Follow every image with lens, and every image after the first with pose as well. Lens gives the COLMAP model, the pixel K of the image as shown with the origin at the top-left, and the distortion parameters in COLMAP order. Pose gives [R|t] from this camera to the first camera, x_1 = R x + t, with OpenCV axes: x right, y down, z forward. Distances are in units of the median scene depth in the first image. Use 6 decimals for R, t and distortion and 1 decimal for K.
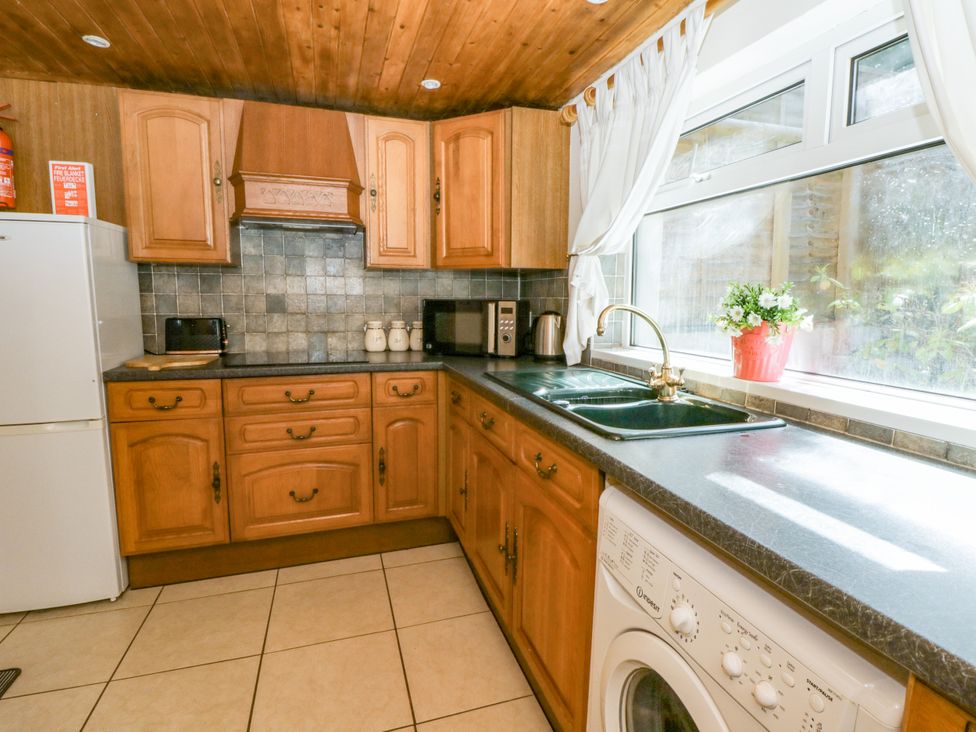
lens RADIAL K [[513.2, 0, 503.3], [0, 513.2, 359.8], [0, 0, 1]] dist [0.009378, -0.016570]
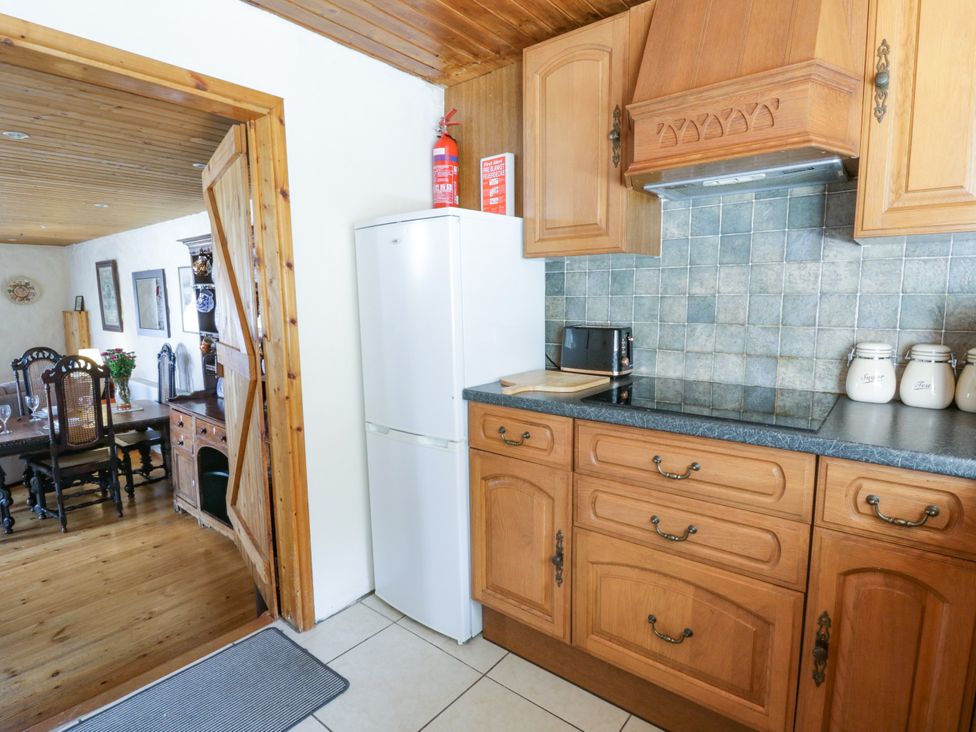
lens RADIAL K [[513.2, 0, 503.3], [0, 513.2, 359.8], [0, 0, 1]] dist [0.009378, -0.016570]
pose [[0.544121, 0.092131, -0.833933, -0.023860], [-0.090133, 0.994619, 0.051073, -0.064448], [0.834151, 0.047375, 0.549498, 0.498757]]
